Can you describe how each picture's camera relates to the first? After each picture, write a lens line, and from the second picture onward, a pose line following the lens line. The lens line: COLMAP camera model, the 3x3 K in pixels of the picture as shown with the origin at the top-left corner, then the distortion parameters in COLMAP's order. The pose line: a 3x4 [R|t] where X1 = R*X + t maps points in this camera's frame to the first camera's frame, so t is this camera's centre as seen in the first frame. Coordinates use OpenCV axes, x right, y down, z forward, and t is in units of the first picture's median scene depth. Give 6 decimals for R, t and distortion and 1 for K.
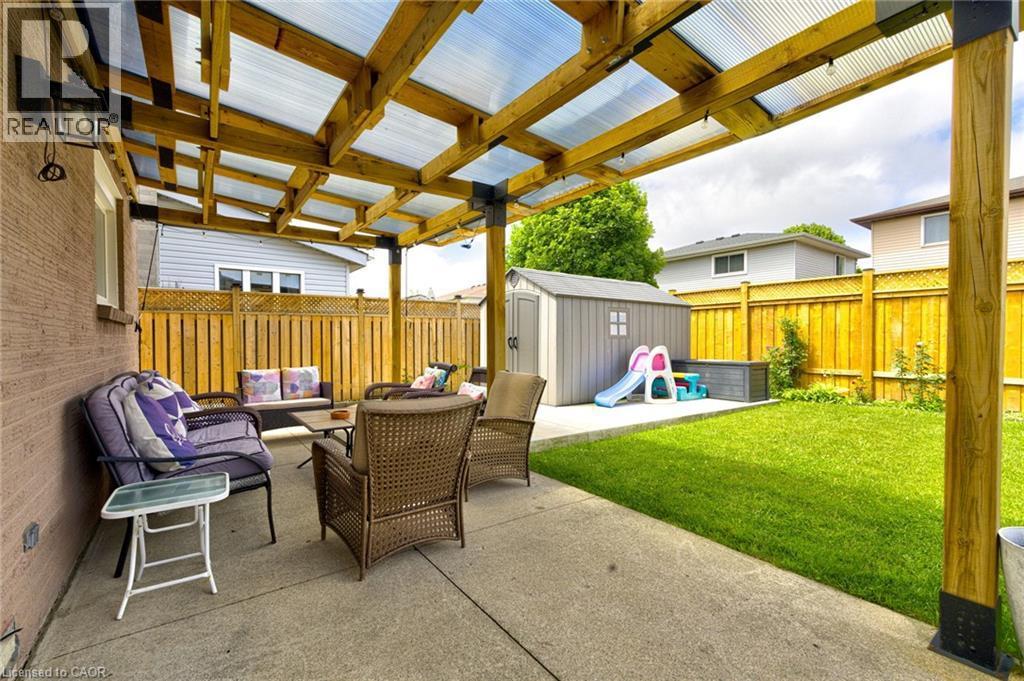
lens RADIAL K [[439.3, 0, 518.7], [0, 439.3, 345.5], [0, 0, 1]] dist [0.000876, 0.000084]
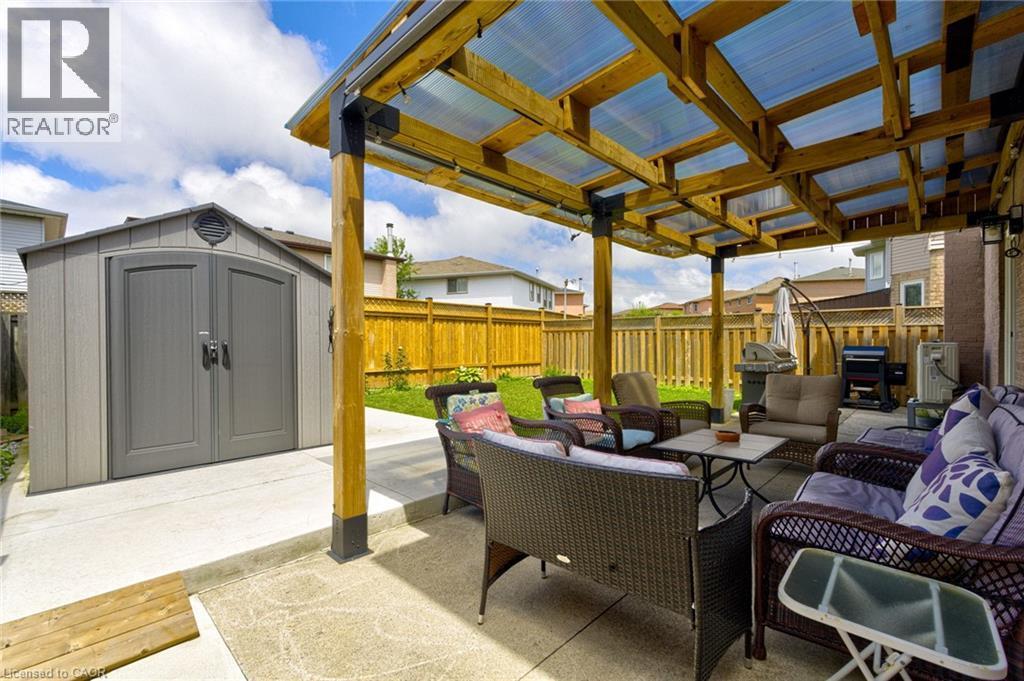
lens RADIAL K [[439.3, 0, 518.7], [0, 439.3, 345.5], [0, 0, 1]] dist [0.000876, 0.000084]
pose [[-0.115131, 0.008185, 0.993317, -0.968866], [0.020190, 0.999779, -0.005898, -0.004353], [-0.993145, 0.019376, -0.115270, 1.195714]]
